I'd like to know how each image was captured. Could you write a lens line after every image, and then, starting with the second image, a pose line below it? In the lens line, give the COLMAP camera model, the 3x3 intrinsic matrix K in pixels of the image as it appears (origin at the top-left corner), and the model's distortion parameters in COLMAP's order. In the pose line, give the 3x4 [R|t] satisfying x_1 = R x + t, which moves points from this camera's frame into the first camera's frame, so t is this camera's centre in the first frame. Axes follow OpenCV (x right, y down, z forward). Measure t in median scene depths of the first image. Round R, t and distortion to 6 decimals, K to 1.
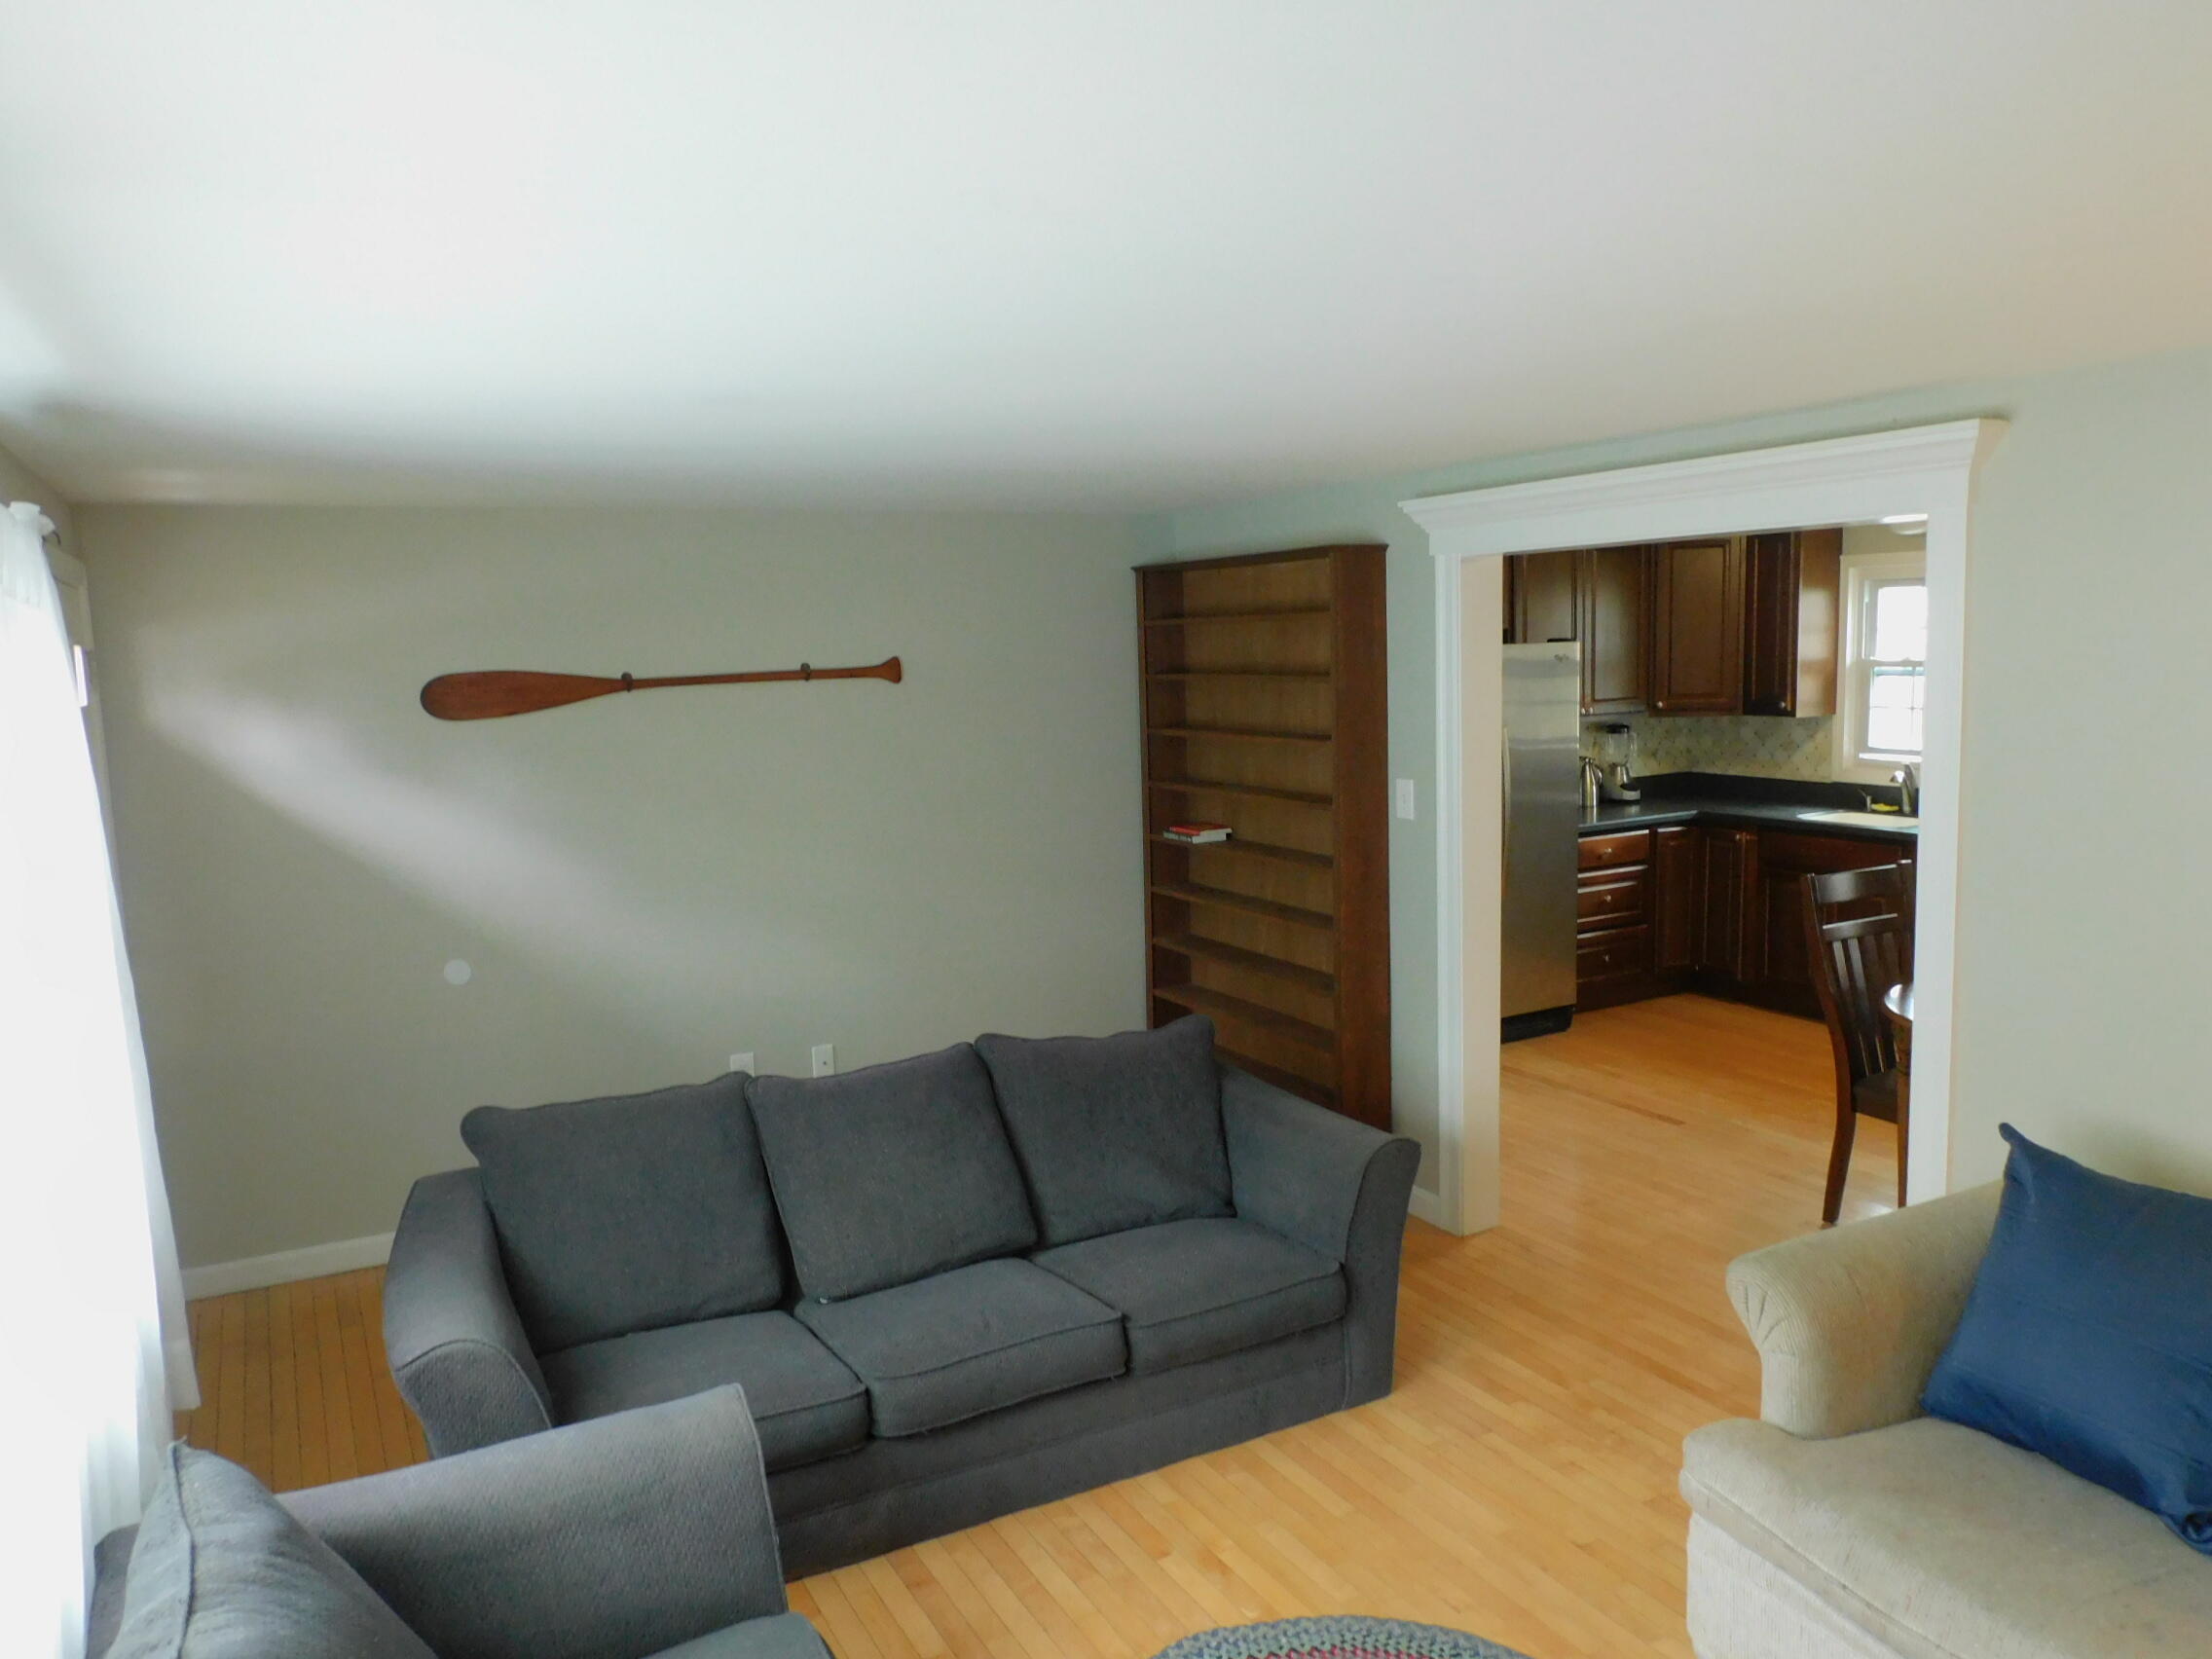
lens RADIAL K [[1574.6, 0, 1106.0], [0, 1574.6, 829.5], [0, 0, 1]] dist [-0.020717, 0.003358]
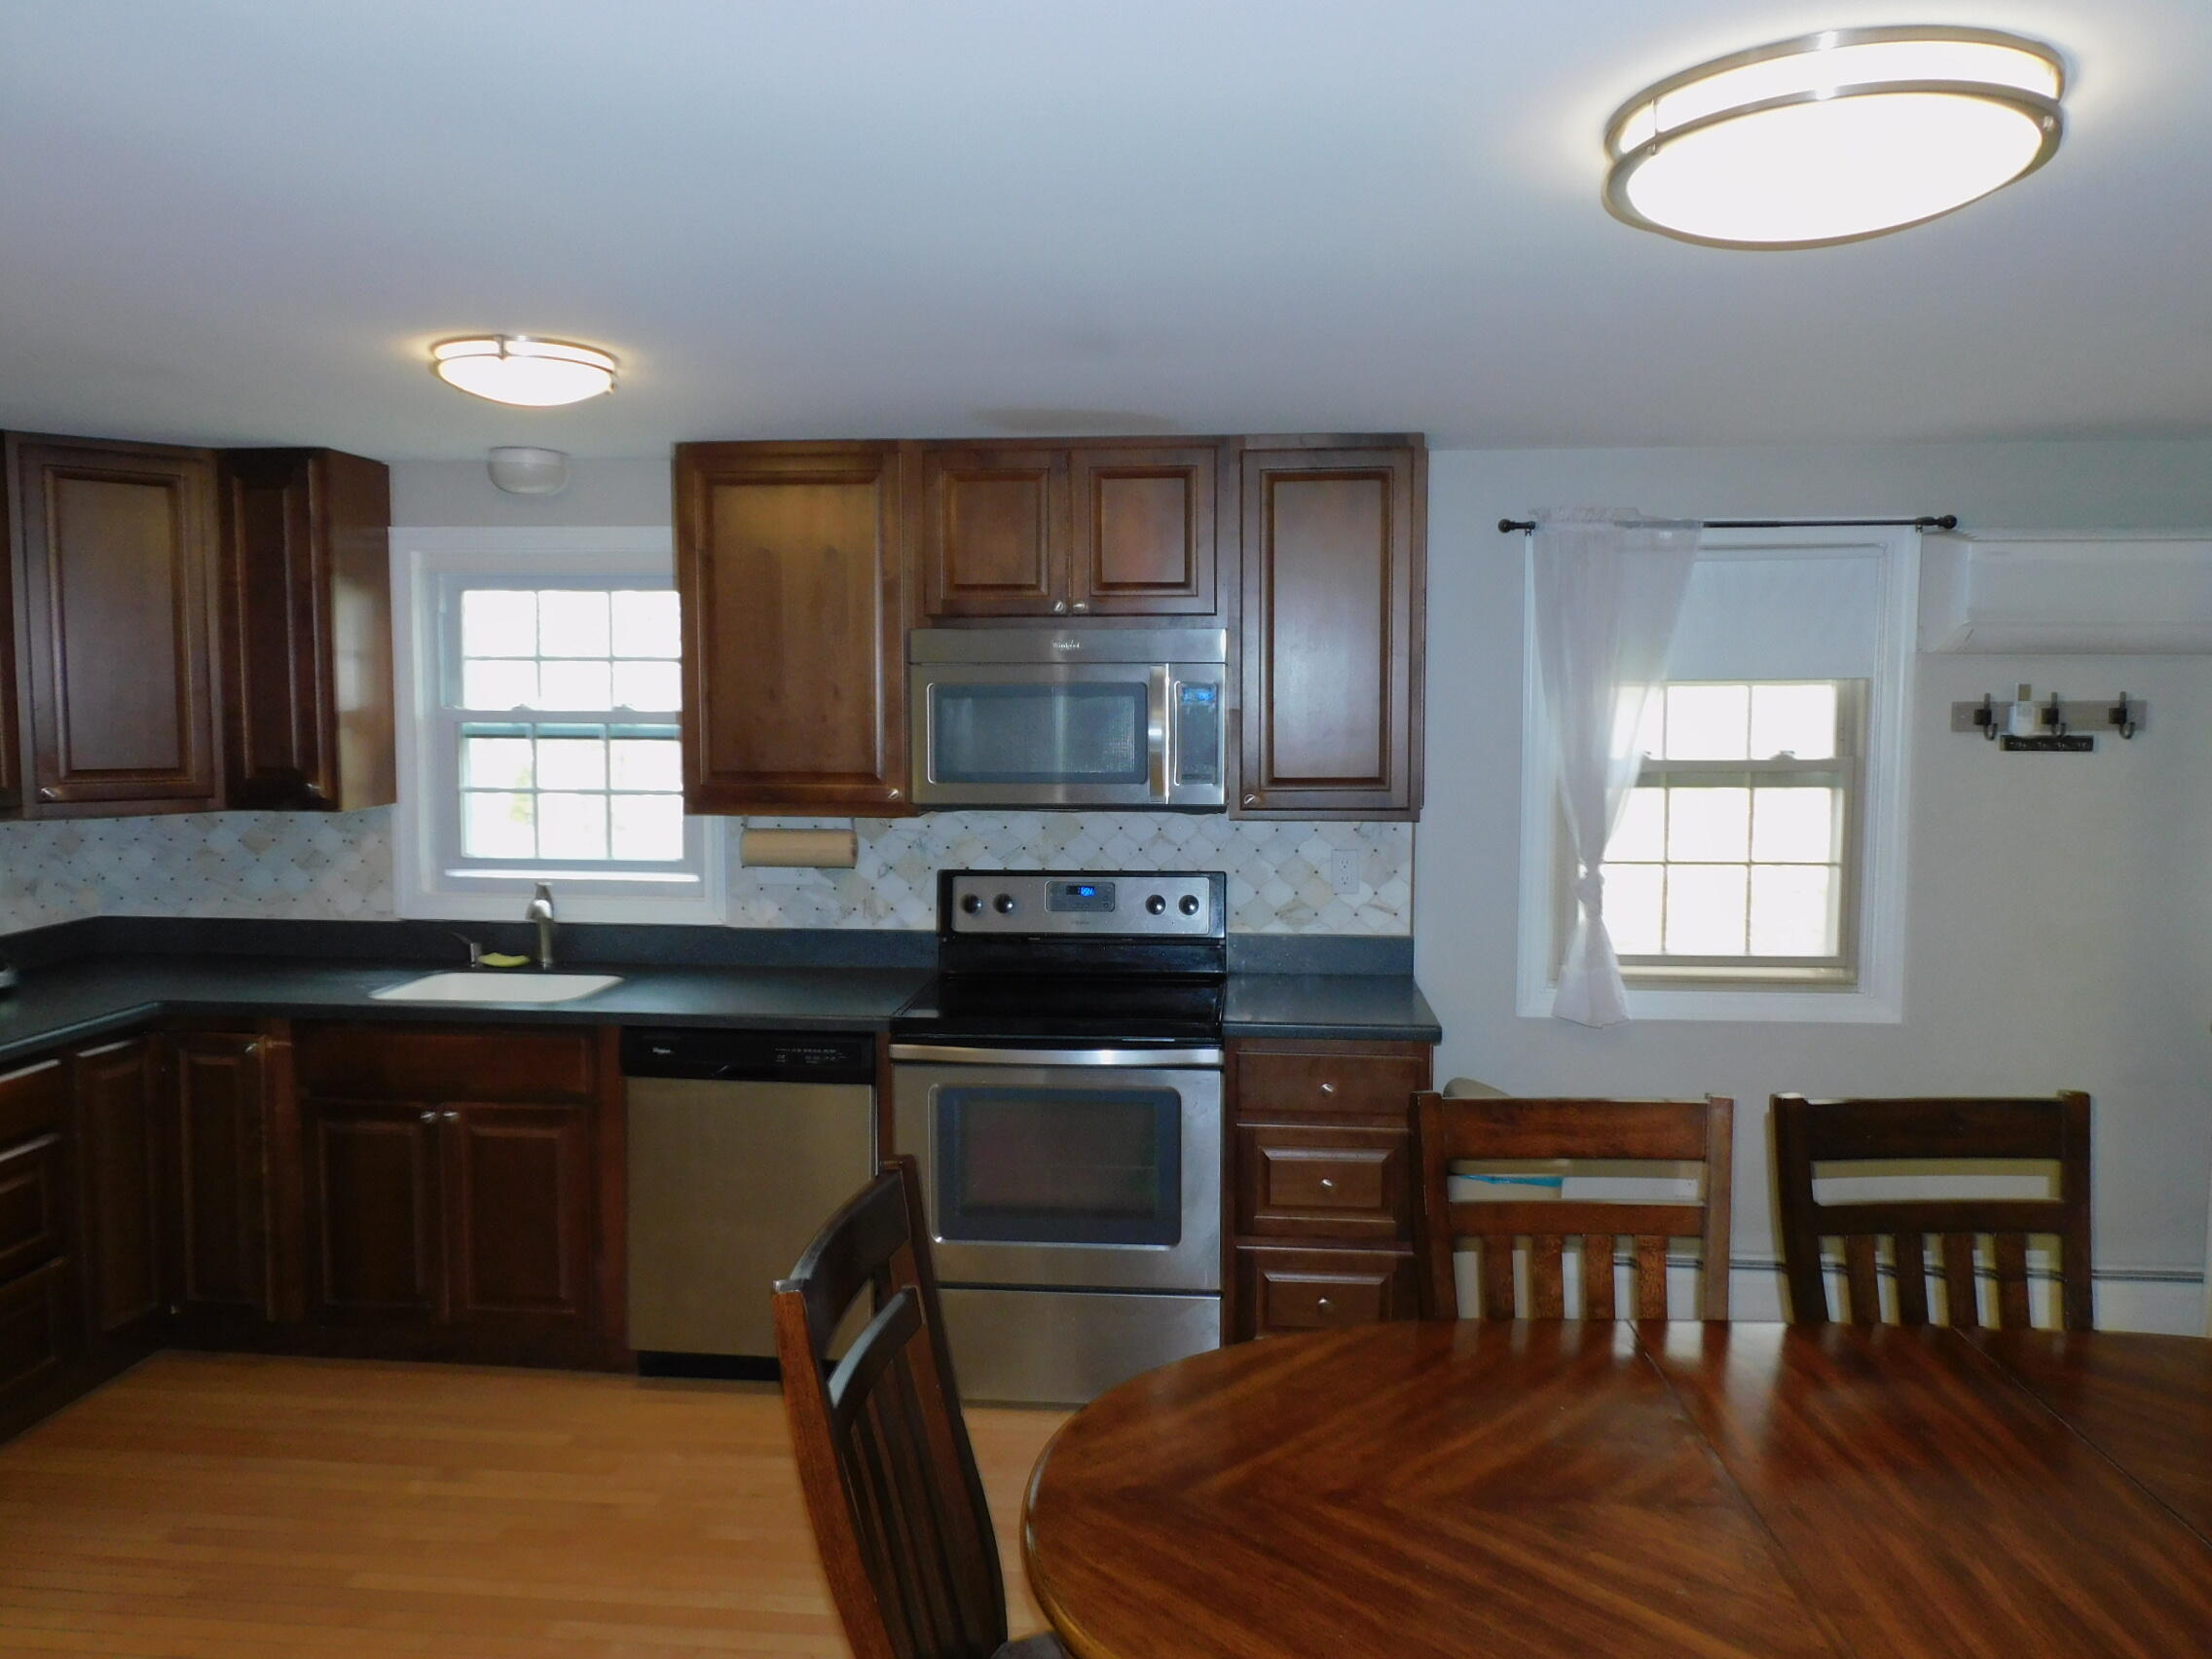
lens RADIAL K [[1574.6, 0, 1106.0], [0, 1574.6, 829.5], [0, 0, 1]] dist [-0.020717, 0.003358]
pose [[0.556668, -0.038273, 0.829853, 0.135066], [0.083278, 0.996477, -0.009906, -0.037329], [-0.826550, 0.074623, 0.557894, 0.475305]]
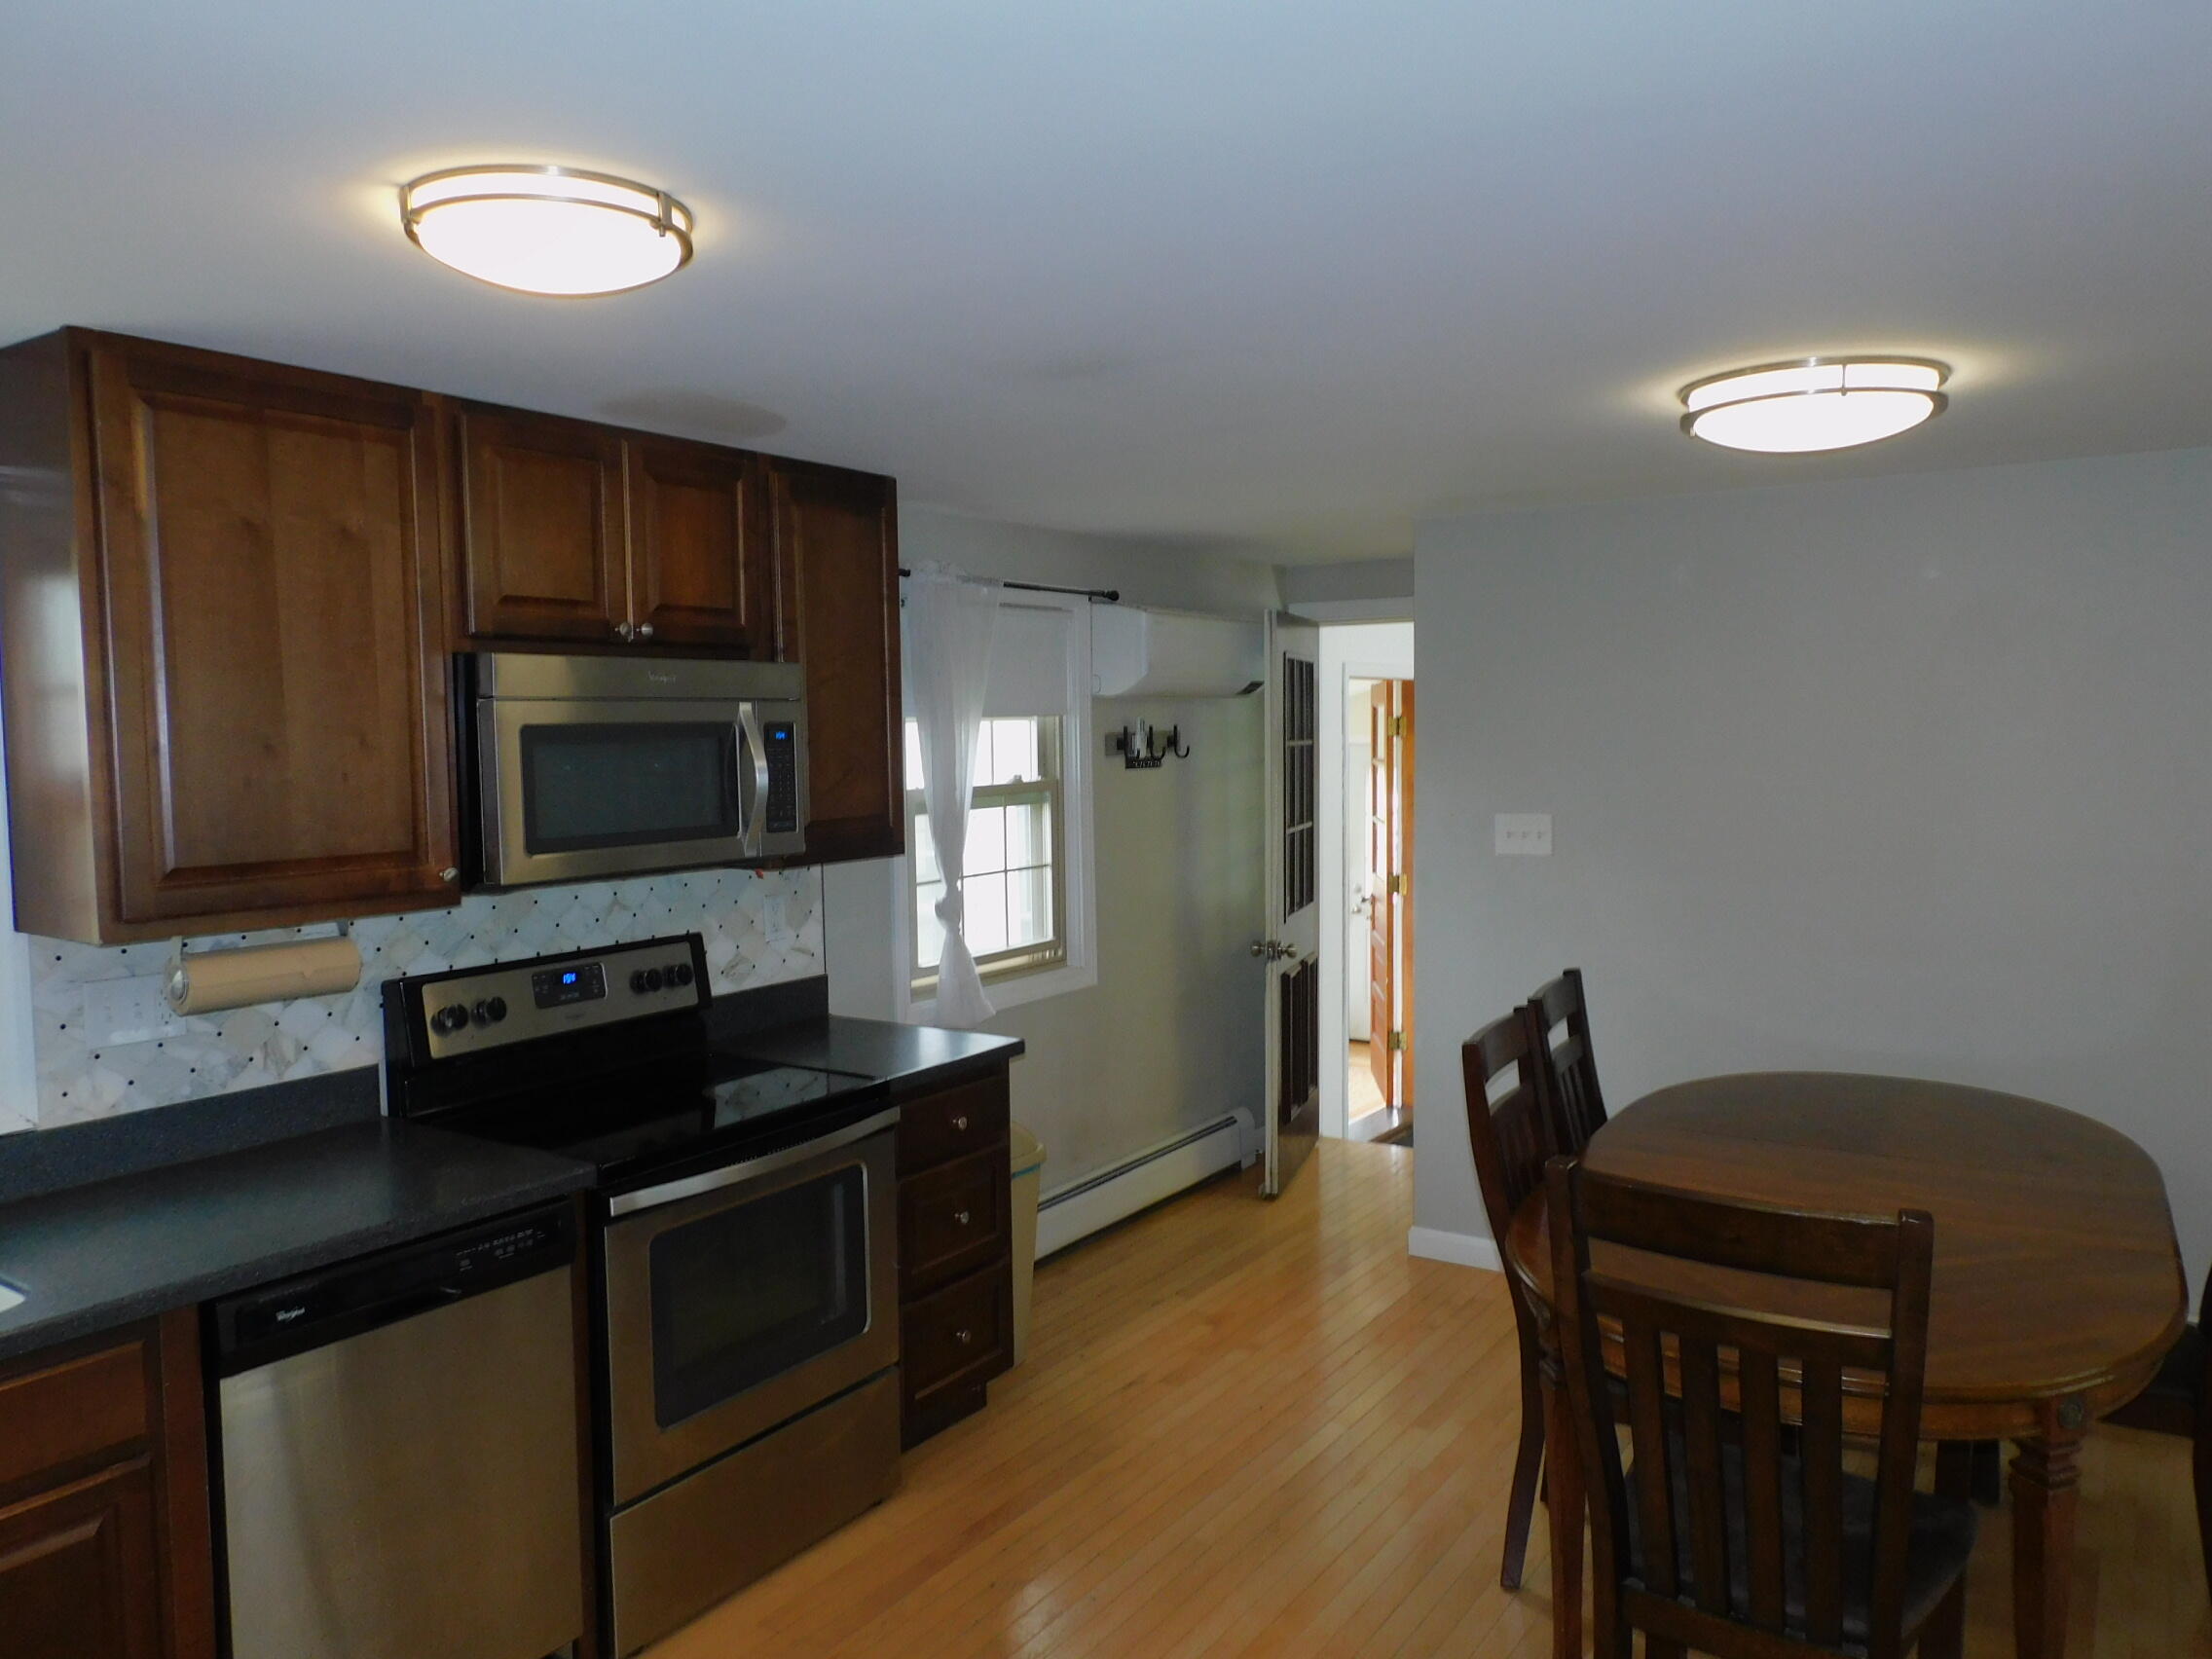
lens RADIAL K [[1574.6, 0, 1106.0], [0, 1574.6, 829.5], [0, 0, 1]] dist [-0.020717, 0.003358]
pose [[-0.462645, -0.022490, 0.886258, 0.117703], [0.134982, 0.986236, 0.095490, -0.092456], [-0.876207, 0.163807, -0.453241, 0.903198]]
